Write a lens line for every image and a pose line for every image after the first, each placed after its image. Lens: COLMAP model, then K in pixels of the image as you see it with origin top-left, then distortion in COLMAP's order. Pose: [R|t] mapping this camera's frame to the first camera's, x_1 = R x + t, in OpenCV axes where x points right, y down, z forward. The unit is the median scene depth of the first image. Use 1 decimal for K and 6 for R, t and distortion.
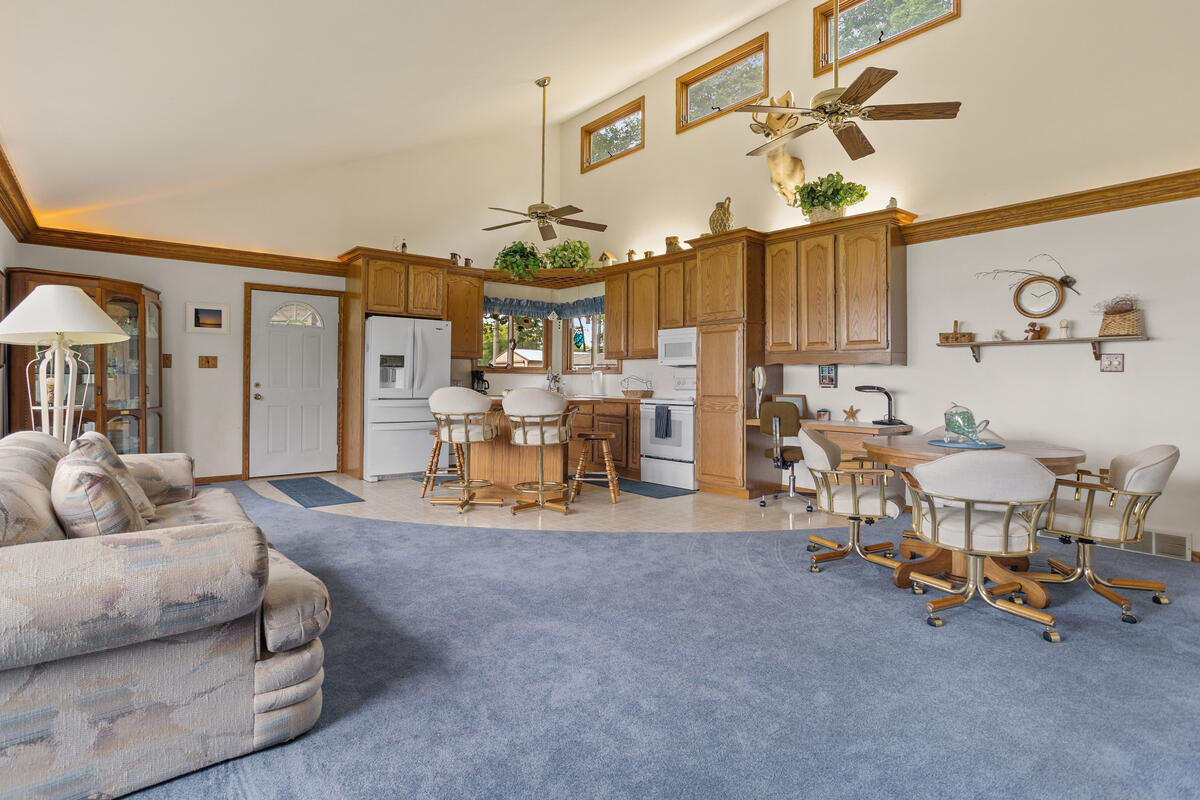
lens RADIAL K [[596.4, 0, 600.0], [0, 596.4, 400.0], [0, 0, 1]] dist [-0.000554, 0.000020]
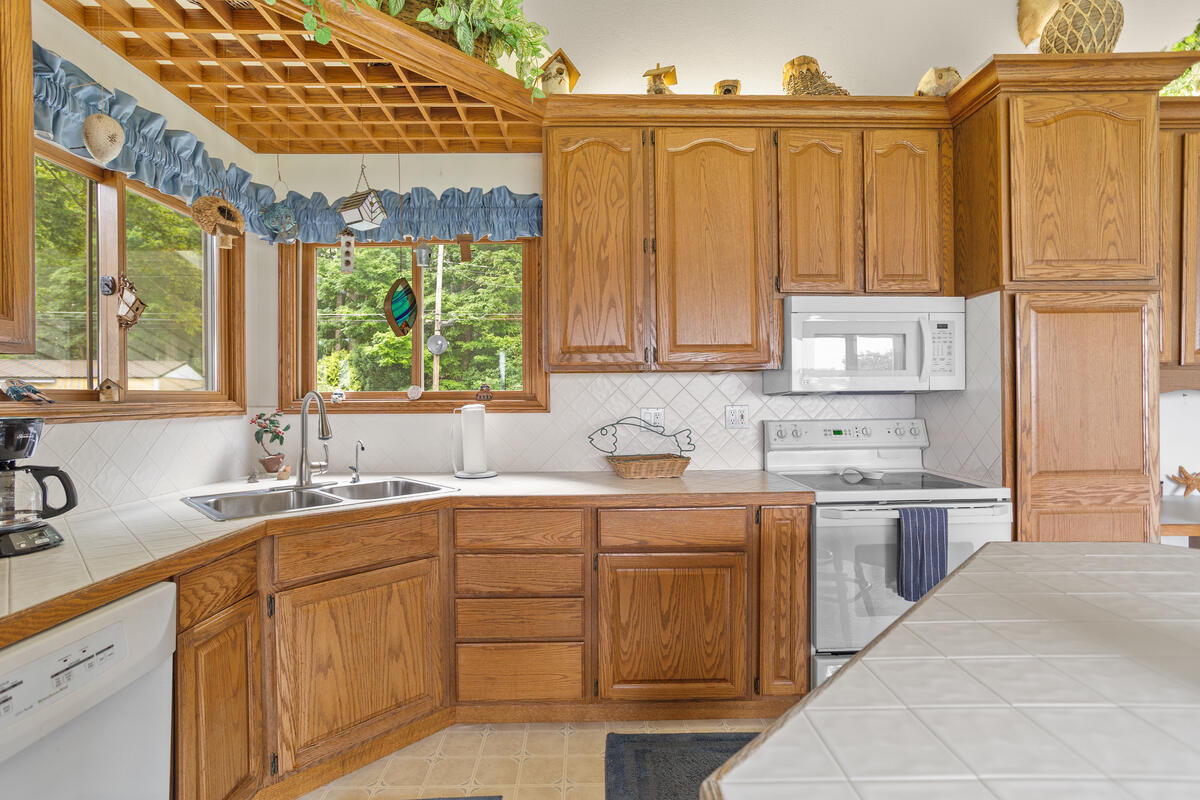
lens RADIAL K [[596.4, 0, 600.0], [0, 596.4, 400.0], [0, 0, 1]] dist [-0.000554, 0.000020]
pose [[0.628449, -0.018796, 0.777623, -0.261446], [0.036722, 0.999310, -0.005523, -0.053525], [-0.776983, 0.032027, 0.628706, 0.841065]]
